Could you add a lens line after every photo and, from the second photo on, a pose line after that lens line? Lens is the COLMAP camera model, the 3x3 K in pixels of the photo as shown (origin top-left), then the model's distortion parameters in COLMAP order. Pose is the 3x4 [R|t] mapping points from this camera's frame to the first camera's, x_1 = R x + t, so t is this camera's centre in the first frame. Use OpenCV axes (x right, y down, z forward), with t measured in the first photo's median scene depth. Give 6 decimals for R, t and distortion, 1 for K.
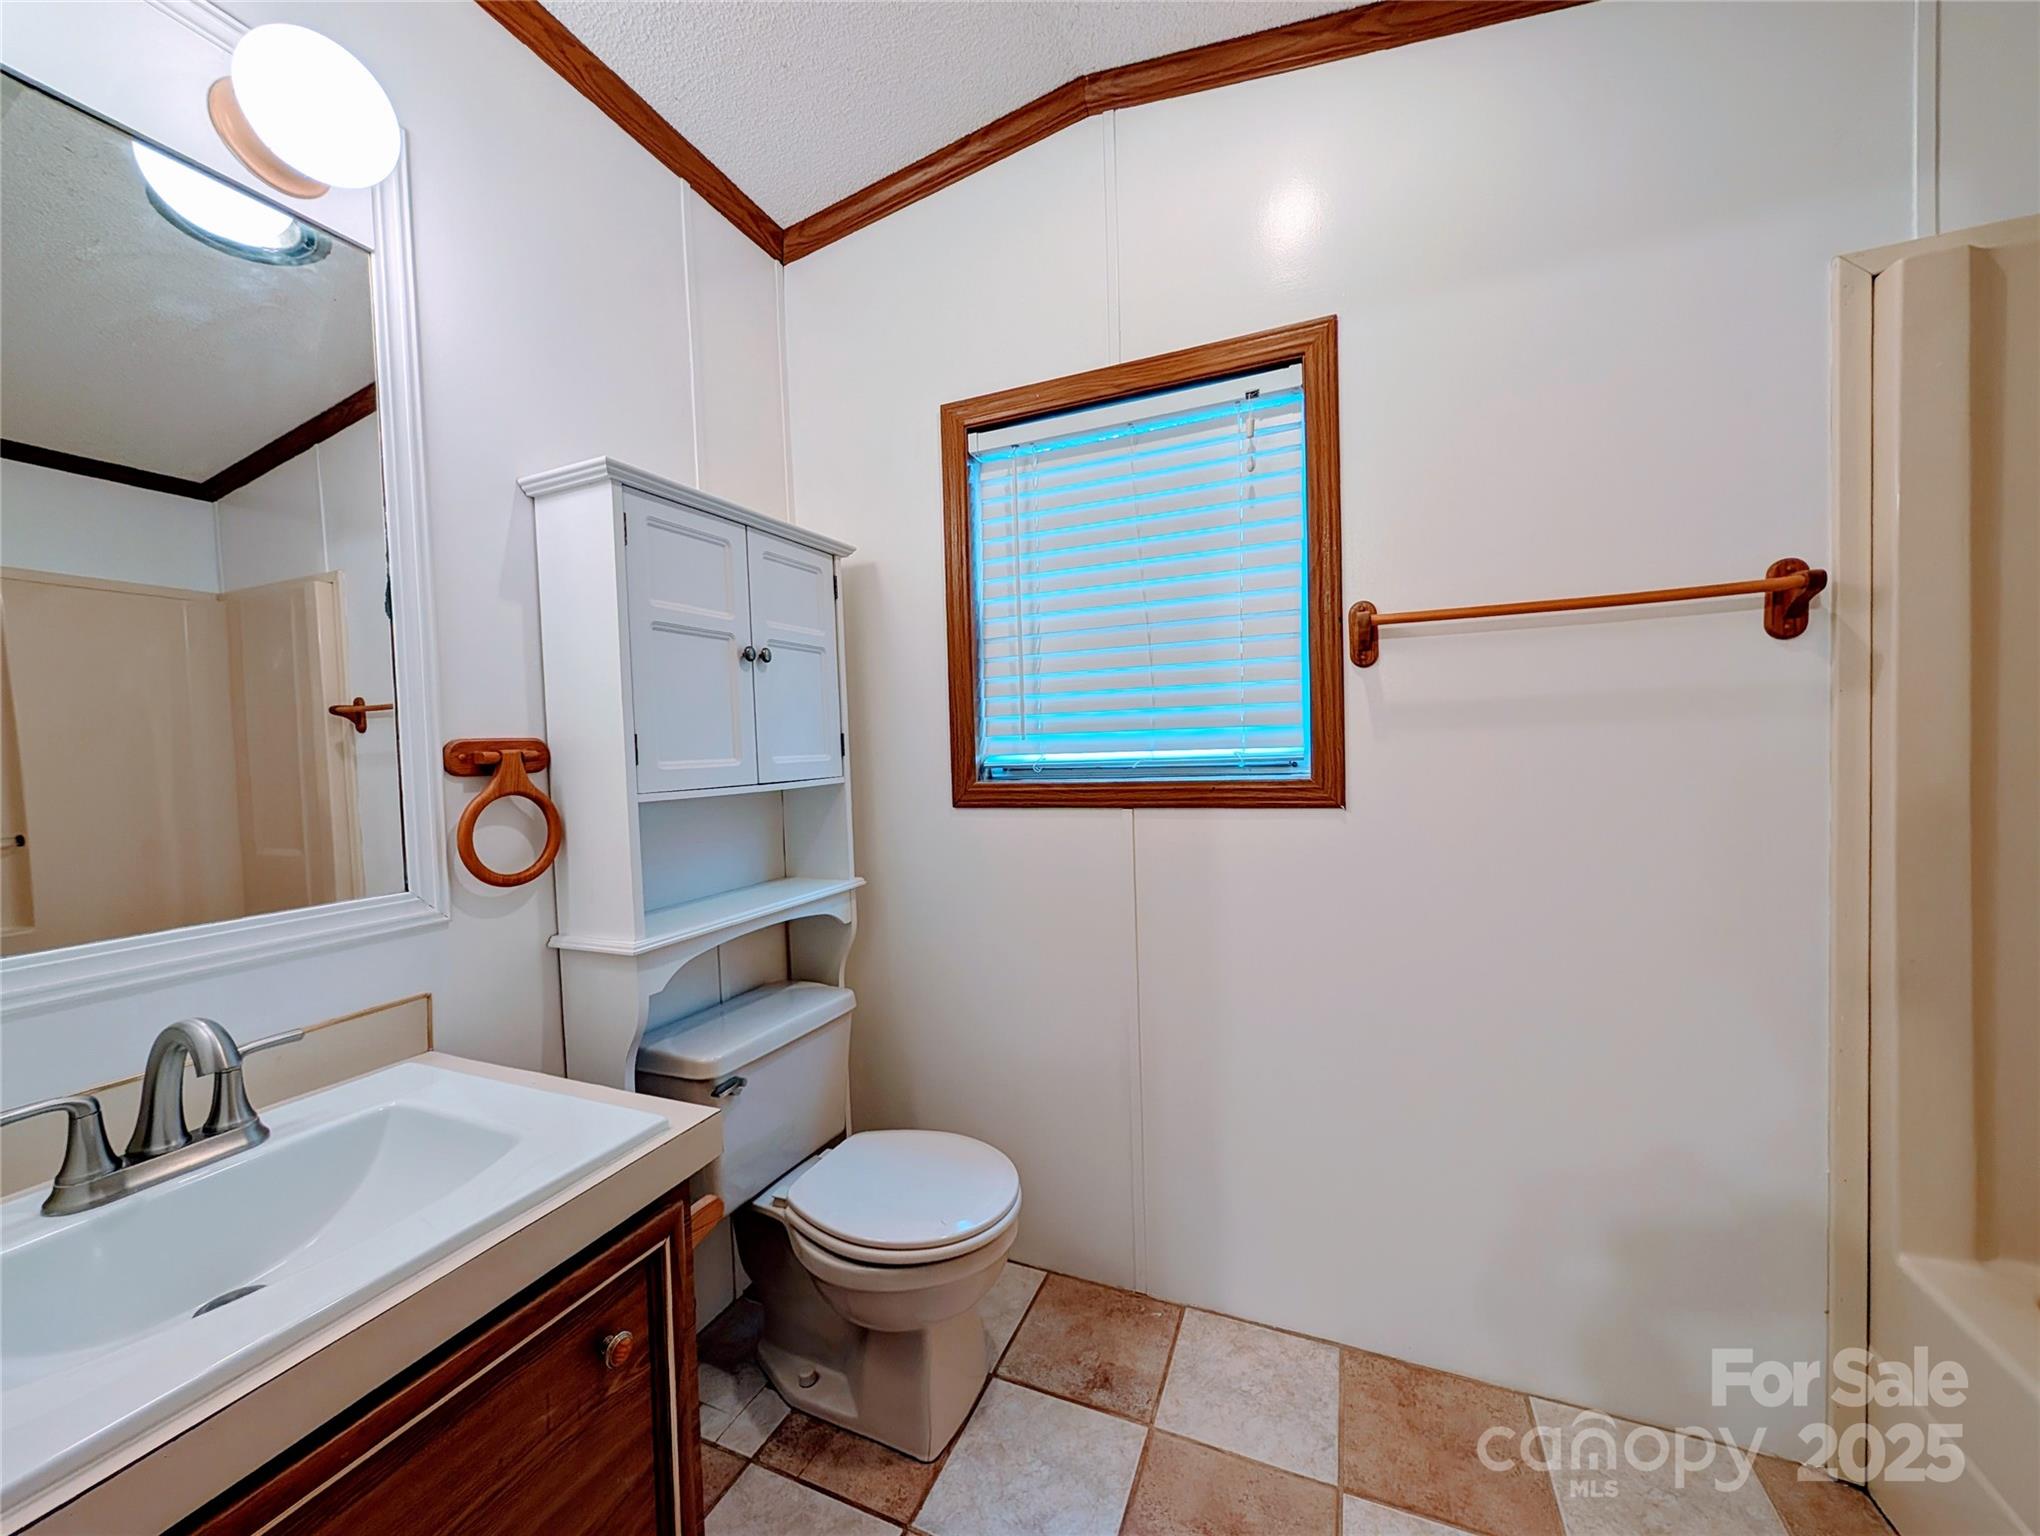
lens RADIAL K [[803.1, 0, 1020.0], [0, 803.1, 768.0], [0, 0, 1]] dist [0.000361, 0.000017]
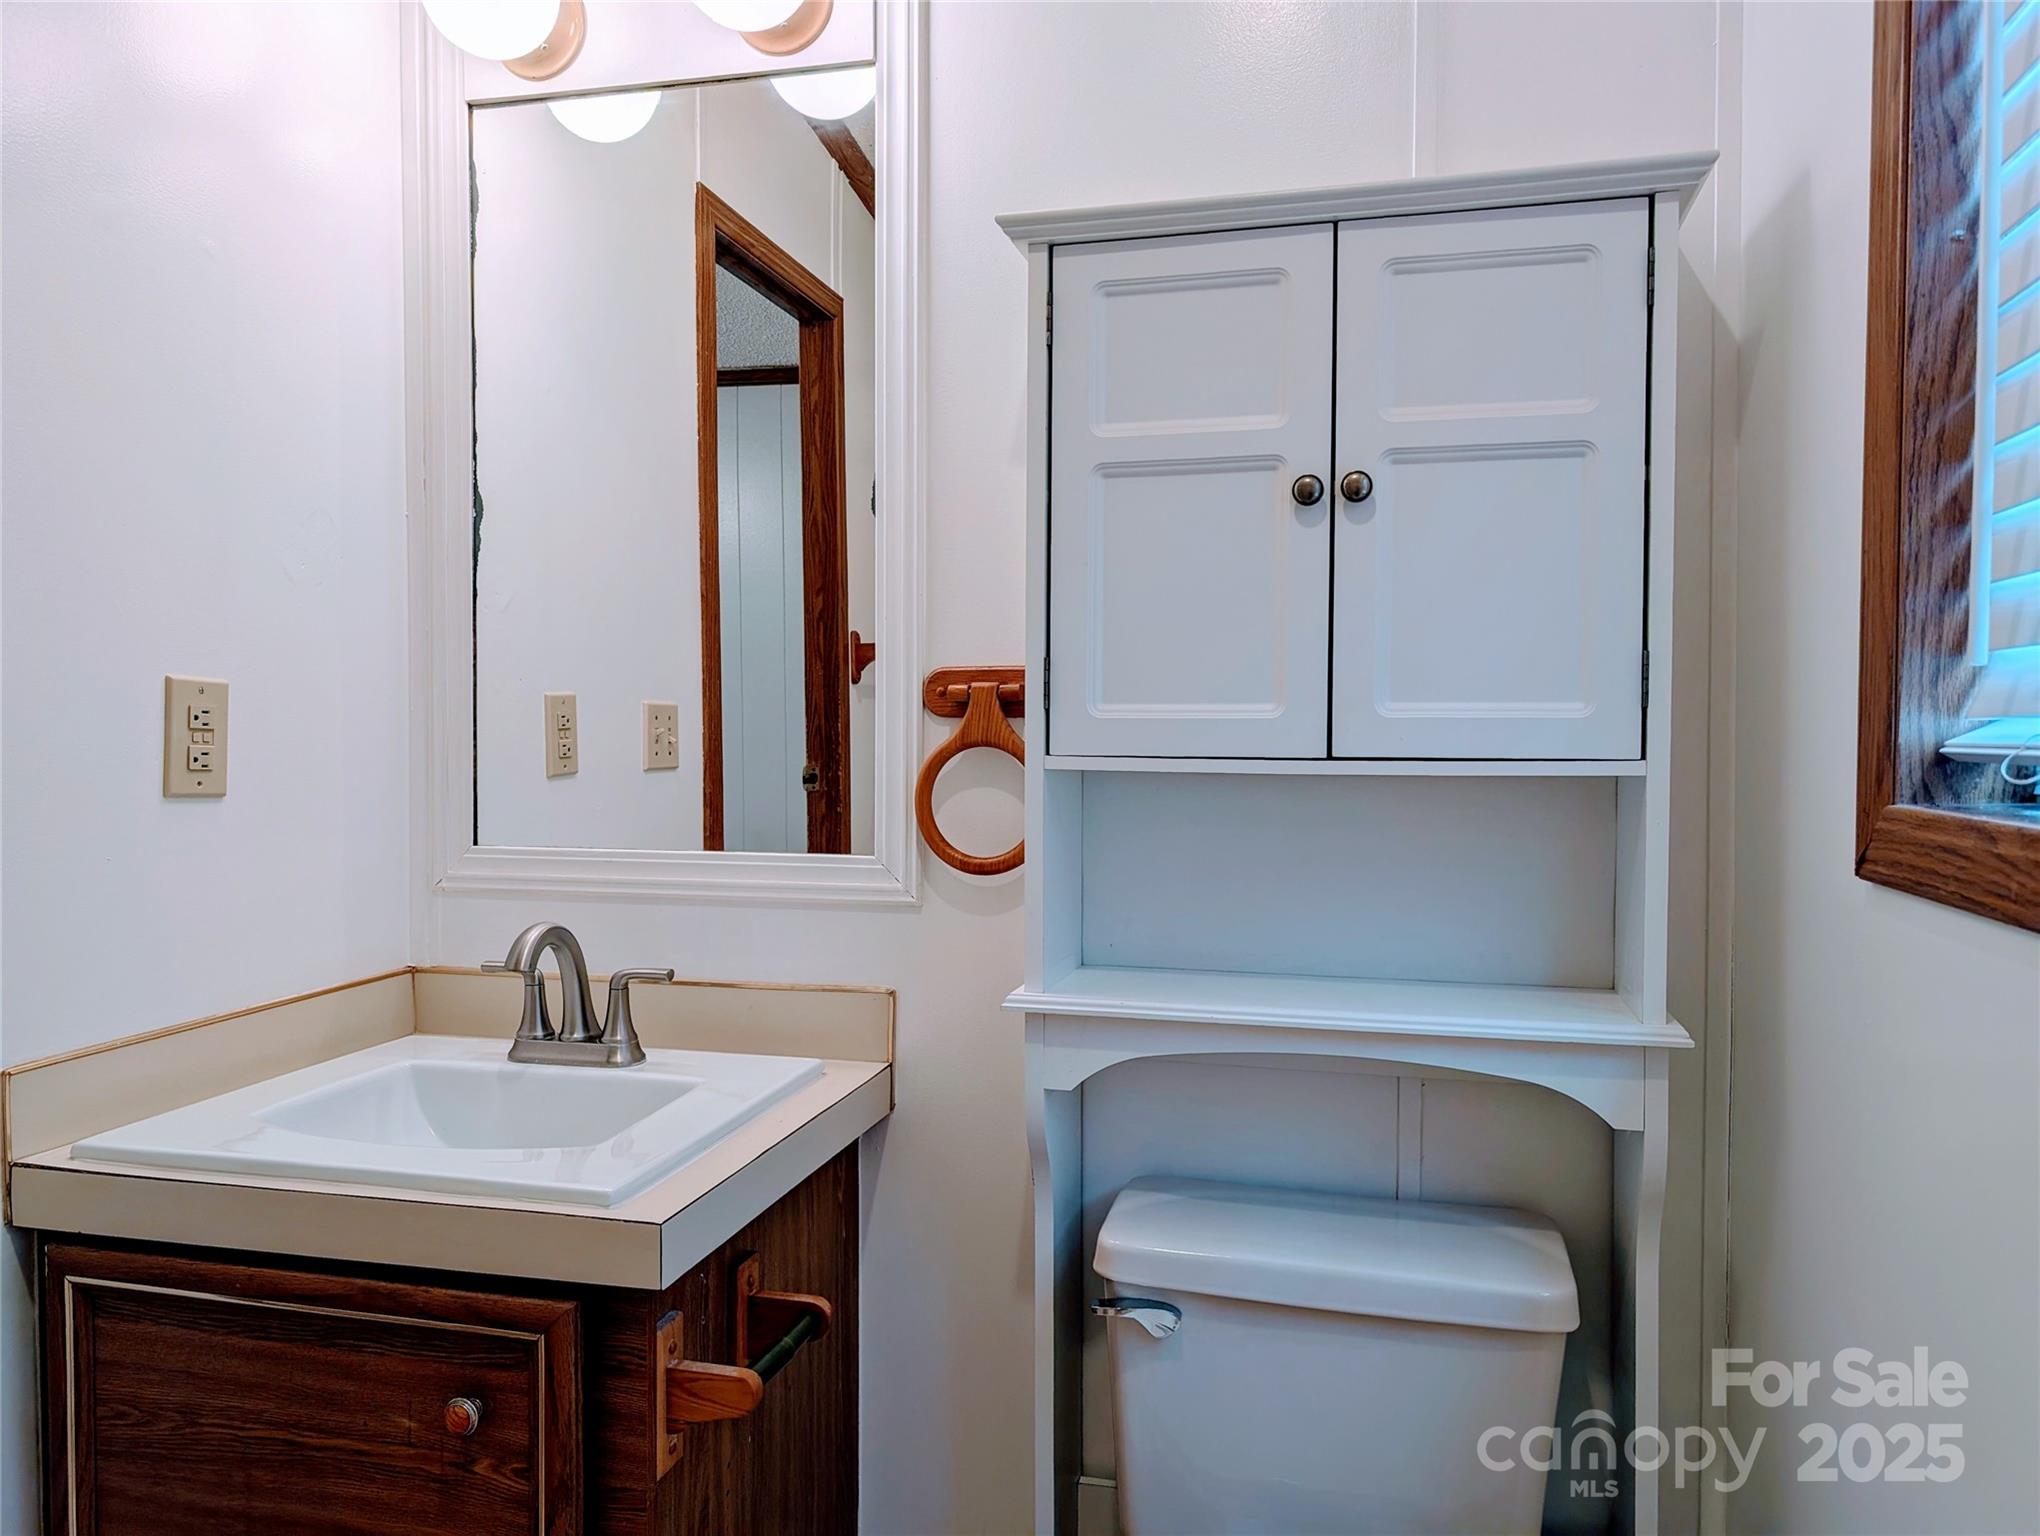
lens RADIAL K [[1449.7, 0, 1026.5], [0, 1449.7, 771.4], [0, 0, 1]] dist [0.021066, -0.027580]
pose [[0.142319, 0.062017, -0.987876, 0.613390], [-0.039894, 0.997584, 0.056879, -0.017243], [0.989017, 0.031315, 0.144449, 0.831811]]
